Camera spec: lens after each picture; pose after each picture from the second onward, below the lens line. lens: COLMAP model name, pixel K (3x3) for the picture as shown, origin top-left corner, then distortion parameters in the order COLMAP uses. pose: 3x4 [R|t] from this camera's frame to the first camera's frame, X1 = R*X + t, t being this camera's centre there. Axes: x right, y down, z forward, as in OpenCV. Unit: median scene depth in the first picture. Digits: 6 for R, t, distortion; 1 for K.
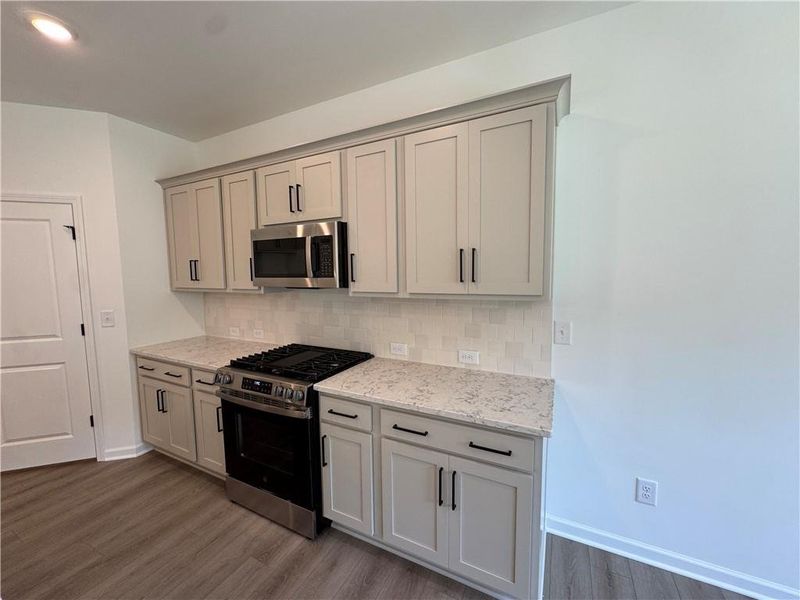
lens RADIAL K [[321.3, 0, 400.0], [0, 321.3, 300.0], [0, 0, 1]] dist [-0.002805, -0.000054]
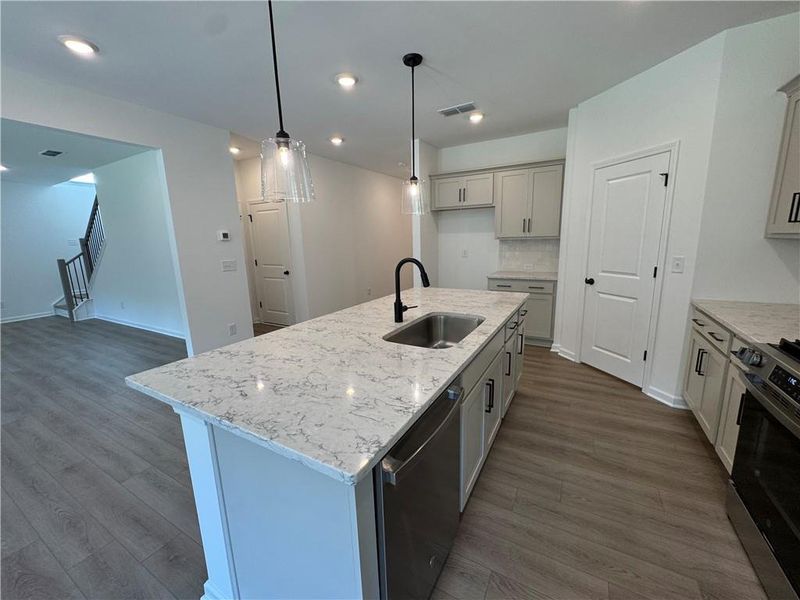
lens RADIAL K [[321.3, 0, 400.0], [0, 321.3, 300.0], [0, 0, 1]] dist [-0.002805, -0.000054]
pose [[-0.044723, 0.199359, -0.978905, 0.161224], [-0.058484, 0.977683, 0.201782, 0.019831], [0.997286, 0.066274, -0.032065, 0.225190]]
